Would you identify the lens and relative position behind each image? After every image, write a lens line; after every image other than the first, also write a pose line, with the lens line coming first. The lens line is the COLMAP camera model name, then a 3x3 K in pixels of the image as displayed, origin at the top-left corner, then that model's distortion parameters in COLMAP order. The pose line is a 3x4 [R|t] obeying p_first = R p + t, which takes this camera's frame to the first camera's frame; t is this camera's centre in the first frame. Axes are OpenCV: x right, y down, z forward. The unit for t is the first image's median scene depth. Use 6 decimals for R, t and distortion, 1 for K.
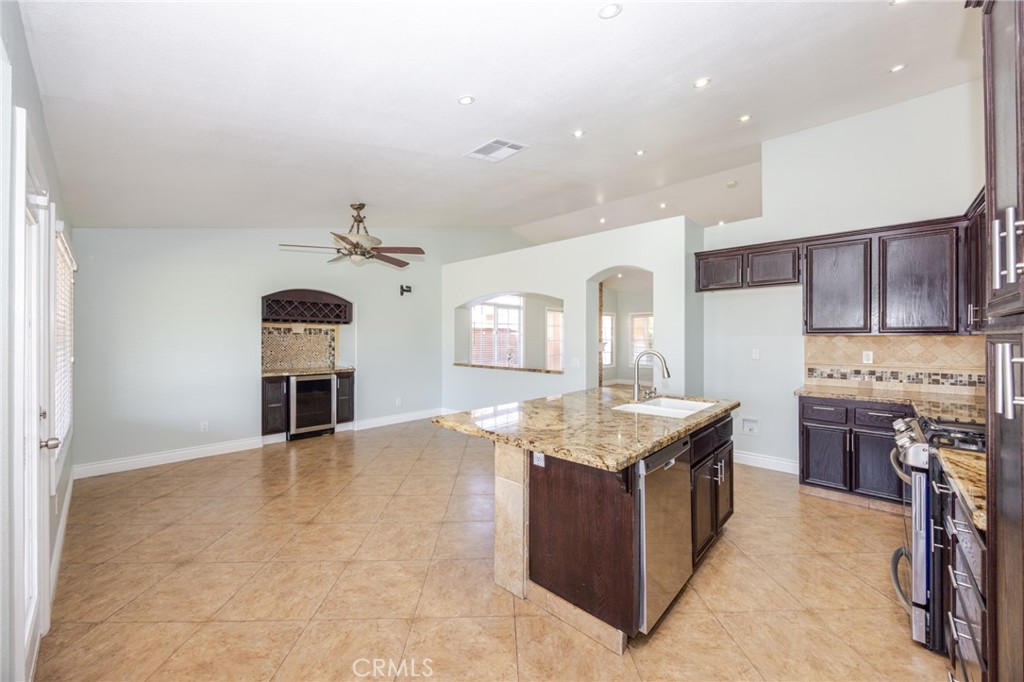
lens RADIAL K [[386.7, 0, 510.3], [0, 386.7, 336.7], [0, 0, 1]] dist [-0.005962, 0.000916]
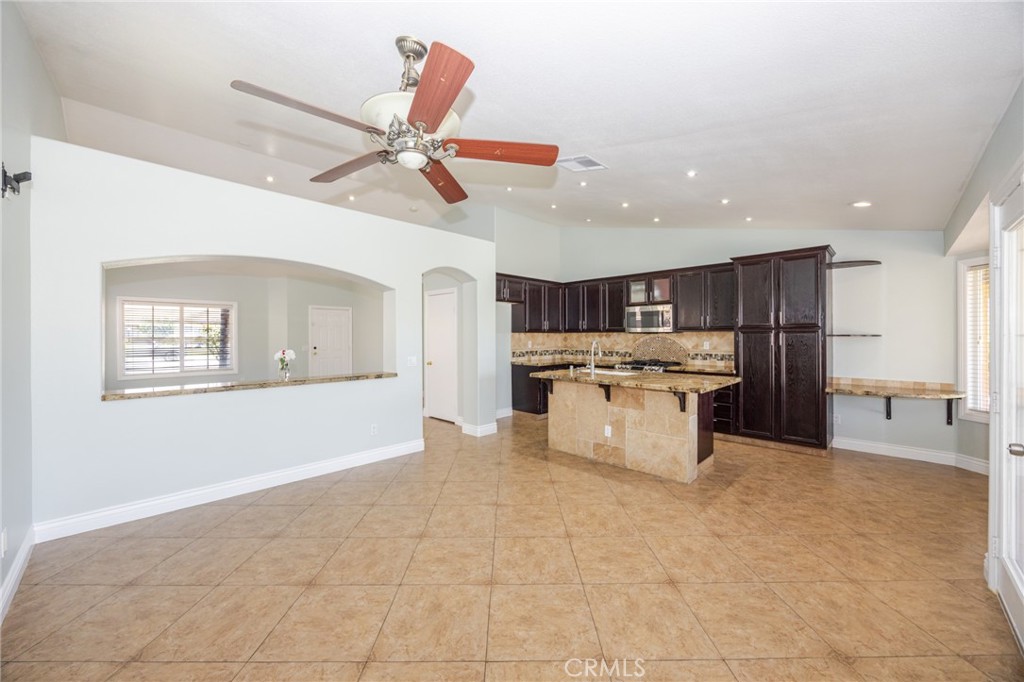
lens RADIAL K [[386.7, 0, 515.2], [0, 386.7, 335.7], [0, 0, 1]] dist [-0.005962, 0.000916]
pose [[0.017554, -0.000605, 0.999846, -0.871999], [-0.000468, 1.000000, 0.000613, 0.008201], [-0.999846, -0.000479, 0.017554, 0.889240]]
